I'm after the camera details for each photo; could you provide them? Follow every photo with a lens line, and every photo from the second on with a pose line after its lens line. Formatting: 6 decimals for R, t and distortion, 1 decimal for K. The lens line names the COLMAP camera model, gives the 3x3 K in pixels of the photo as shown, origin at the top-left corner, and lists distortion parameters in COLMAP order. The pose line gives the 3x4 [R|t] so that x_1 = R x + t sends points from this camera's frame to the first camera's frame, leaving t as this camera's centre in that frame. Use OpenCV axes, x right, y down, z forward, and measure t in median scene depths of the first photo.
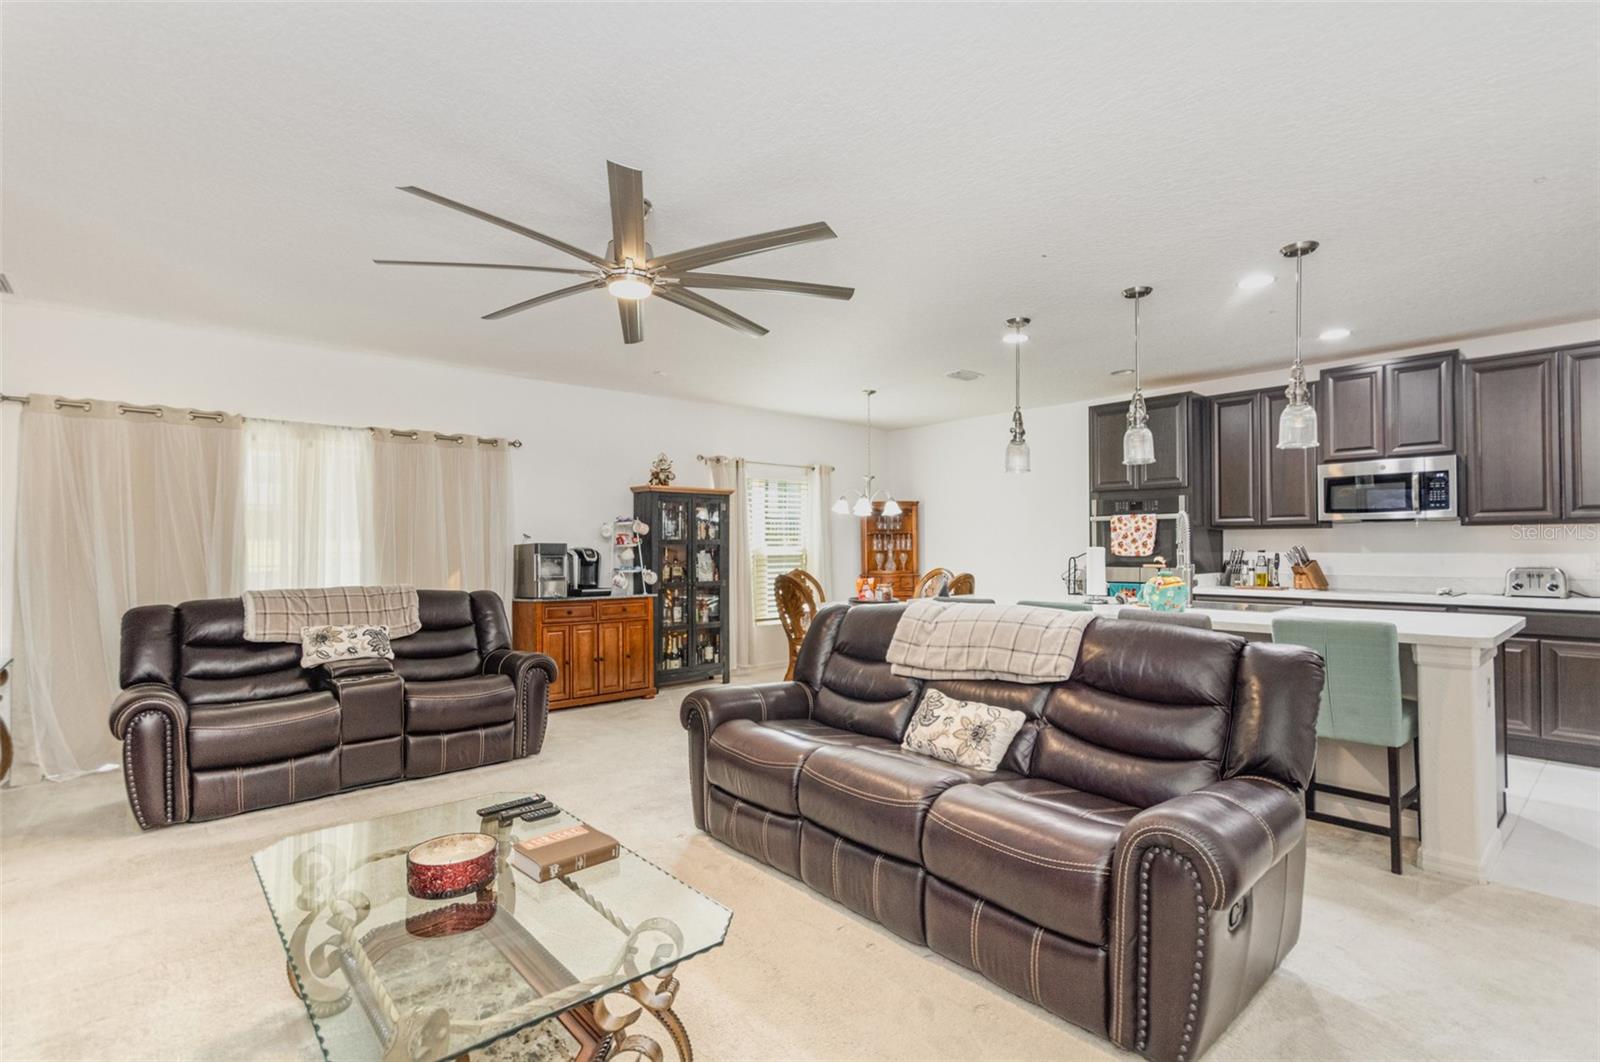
lens RADIAL K [[752.7, 0, 805.1], [0, 752.7, 545.5], [0, 0, 1]] dist [0.001856, 0.000608]
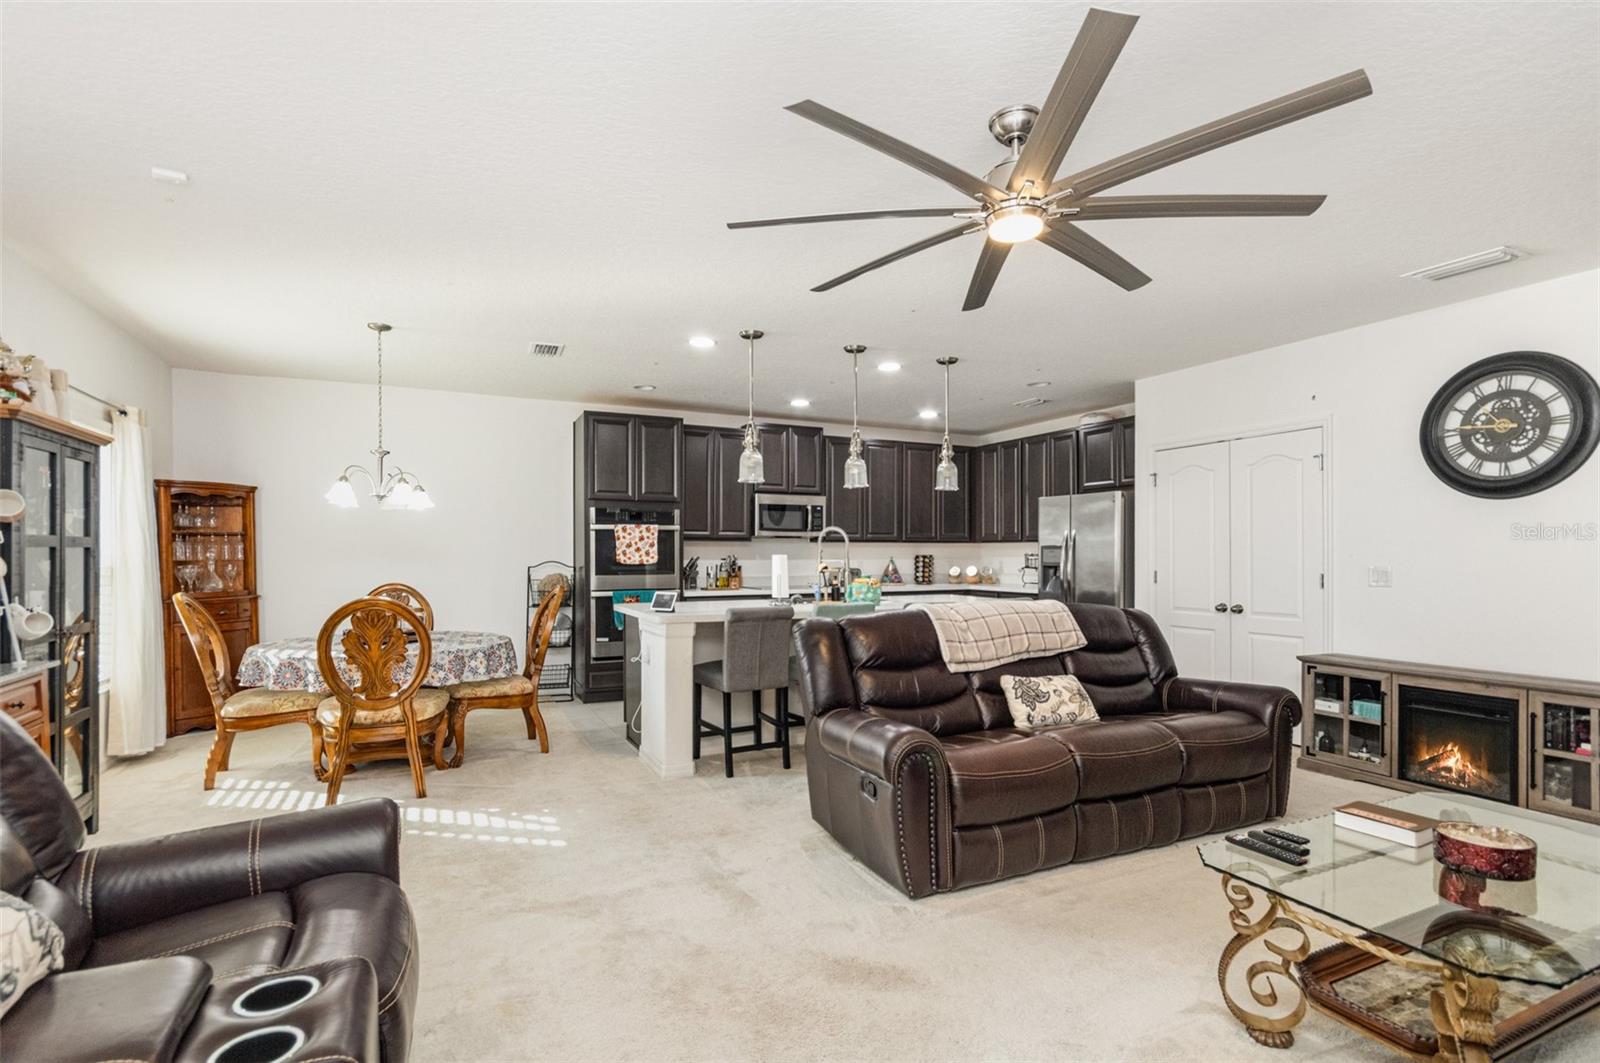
lens RADIAL K [[763.9, 0, 814.9], [0, 763.9, 550.9], [0, 0, 1]] dist [0.001639, 0.000335]
pose [[0.270254, 0.009214, 0.962745, -0.535607], [-0.002861, 0.999957, -0.008767, 0.004270], [-0.962785, -0.000385, 0.270269, 0.488308]]
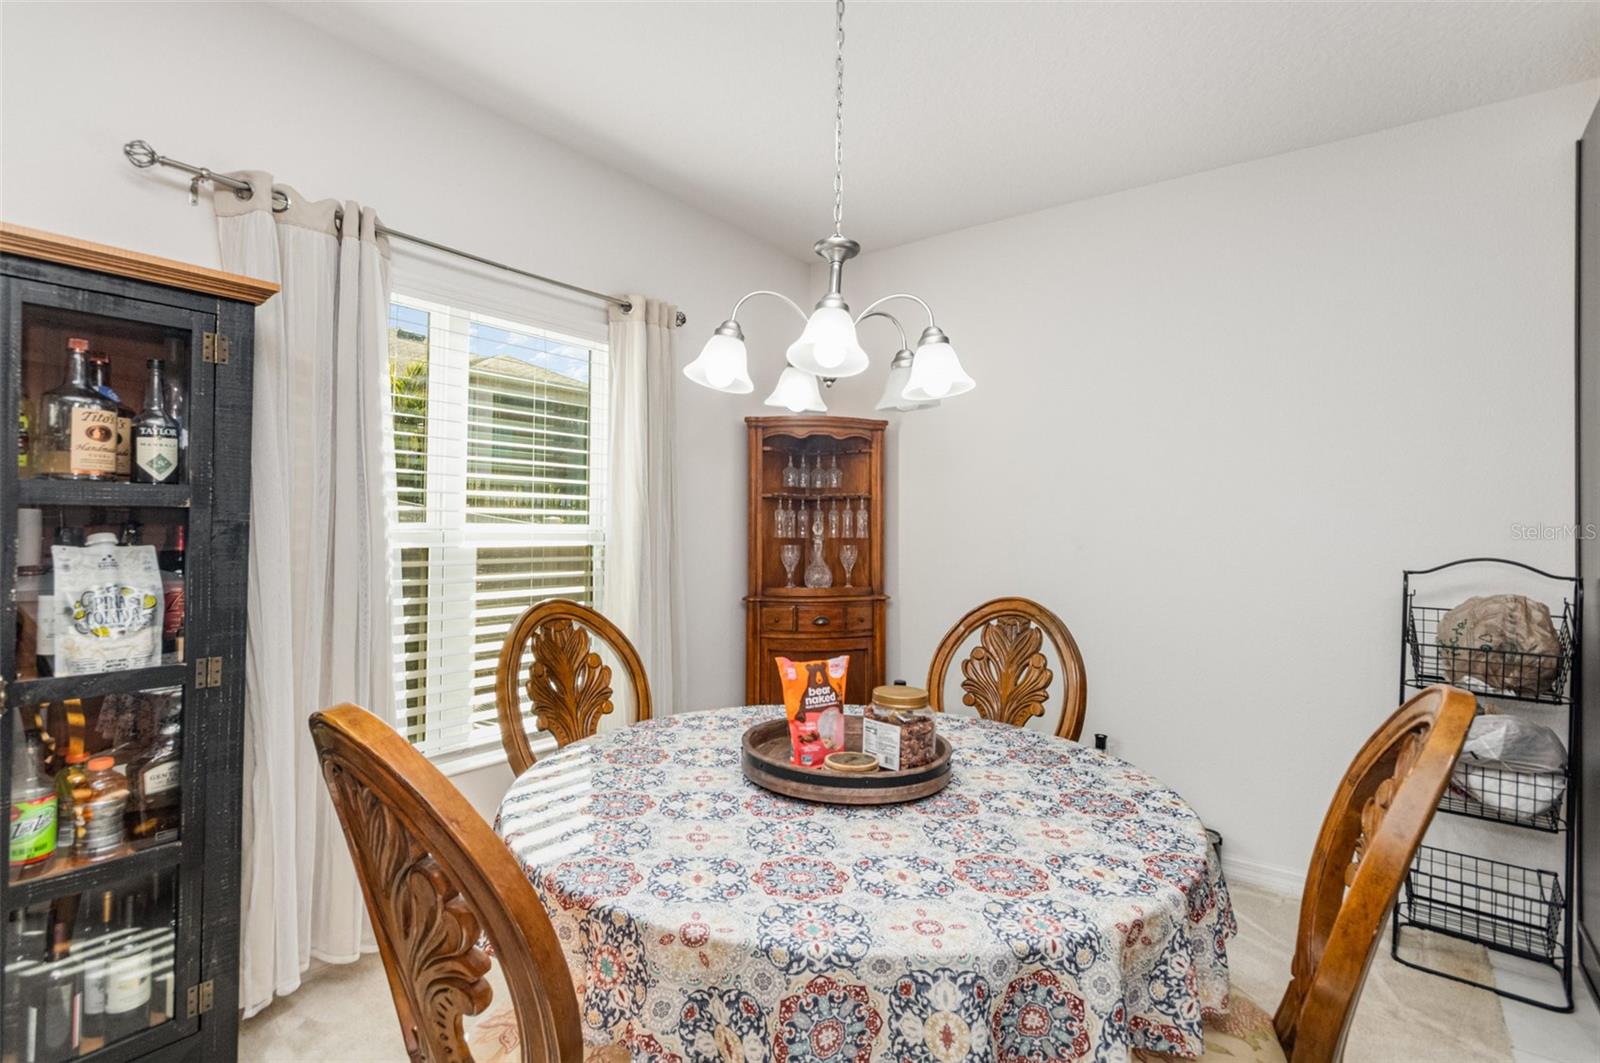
lens RADIAL K [[783.8, 0, 791.5], [0, 783.8, 526.6], [0, 0, 1]] dist [0.000924, 0.000291]
pose [[0.981507, 0.014908, 0.190847, 0.025067], [-0.014343, 0.999888, -0.004340, 0.003284], [-0.190890, 0.001523, 0.981610, 0.846402]]
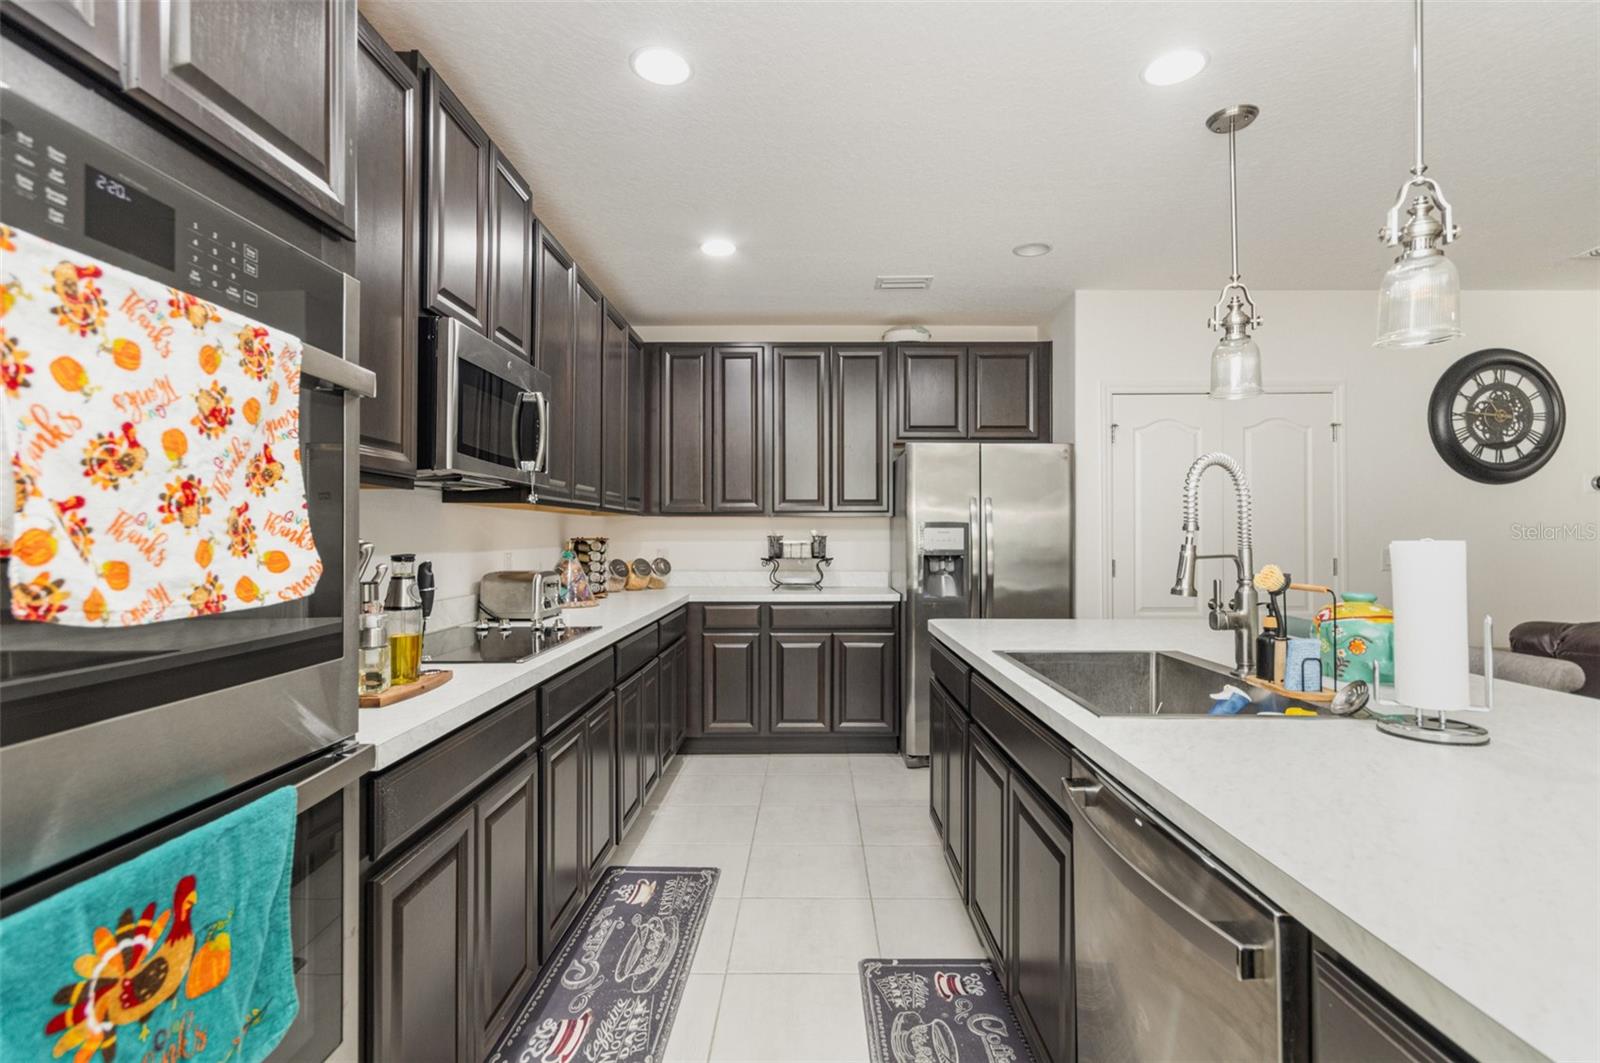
lens RADIAL K [[750.0, 0, 800.0], [0, 750.0, 531.5], [0, 0, 1]] dist [-0.001107, 0.000167]
pose [[-0.732895, 0.009536, 0.680275, 0.281673], [0.002866, 0.999936, -0.010929, 0.000997], [-0.680336, -0.006061, -0.732876, 1.050740]]
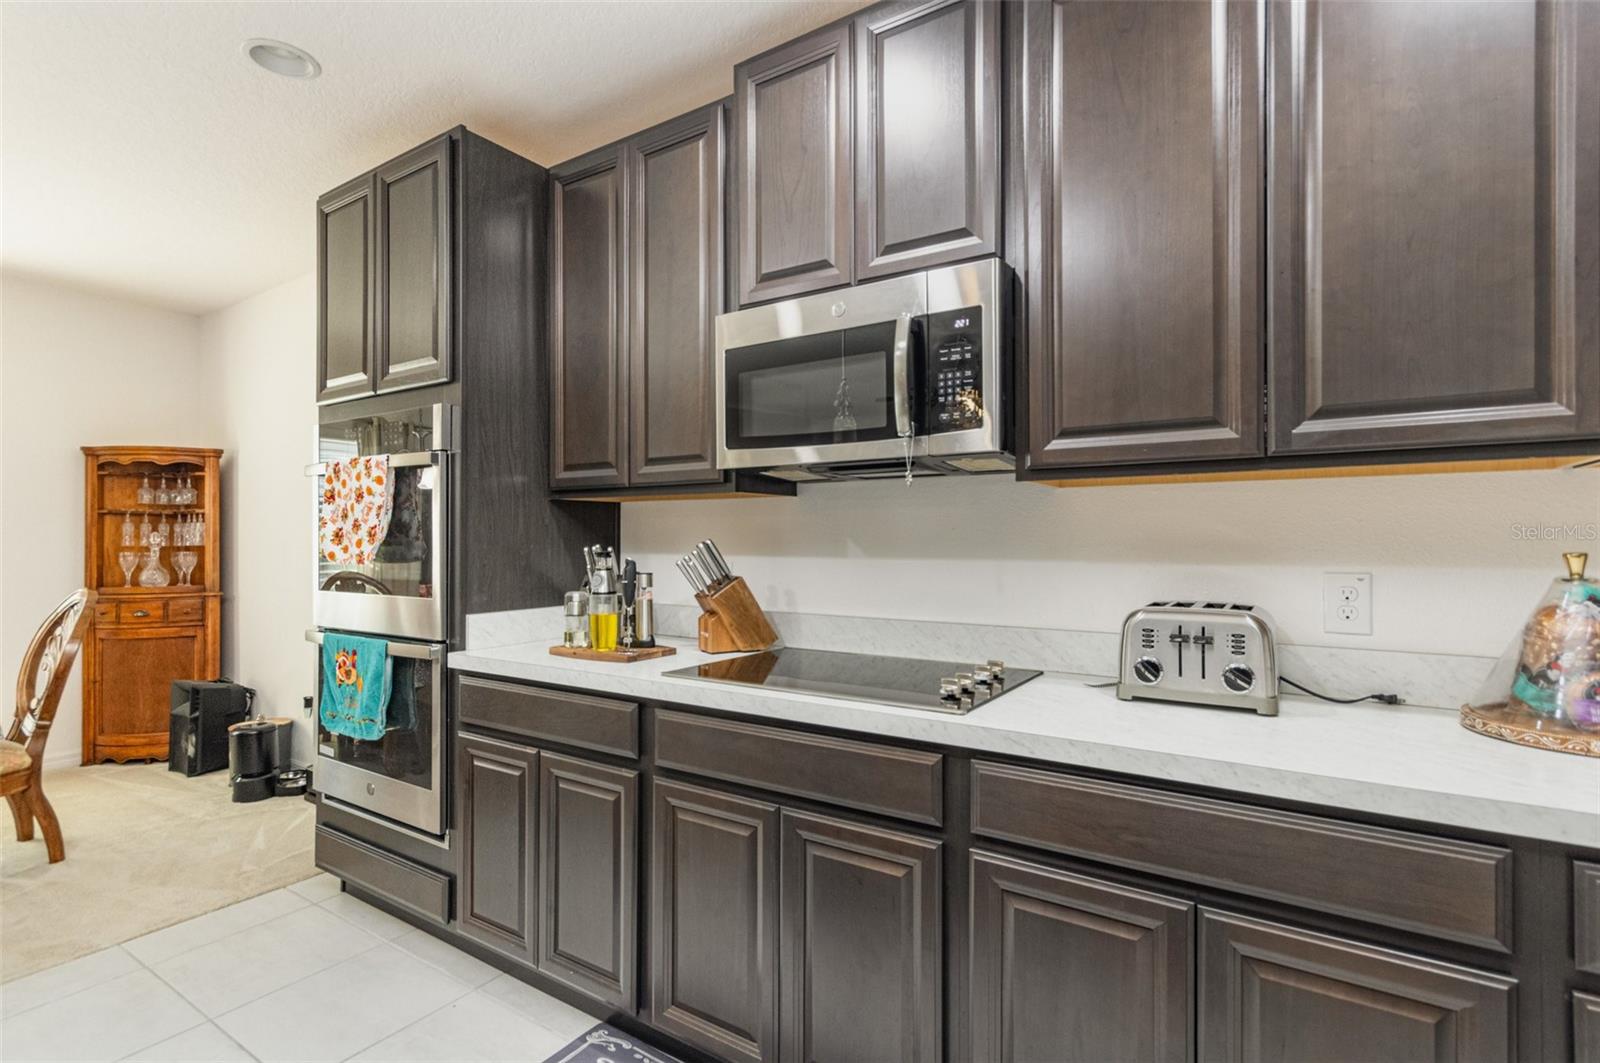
lens RADIAL K [[763.9, 0, 814.9], [0, 763.9, 550.9], [0, 0, 1]] dist [0.001639, 0.000335]
pose [[0.965788, 0.000855, 0.259330, 0.577422], [-0.004914, 0.999875, 0.015004, -0.000255], [-0.259285, -0.015766, 0.965672, 0.578030]]
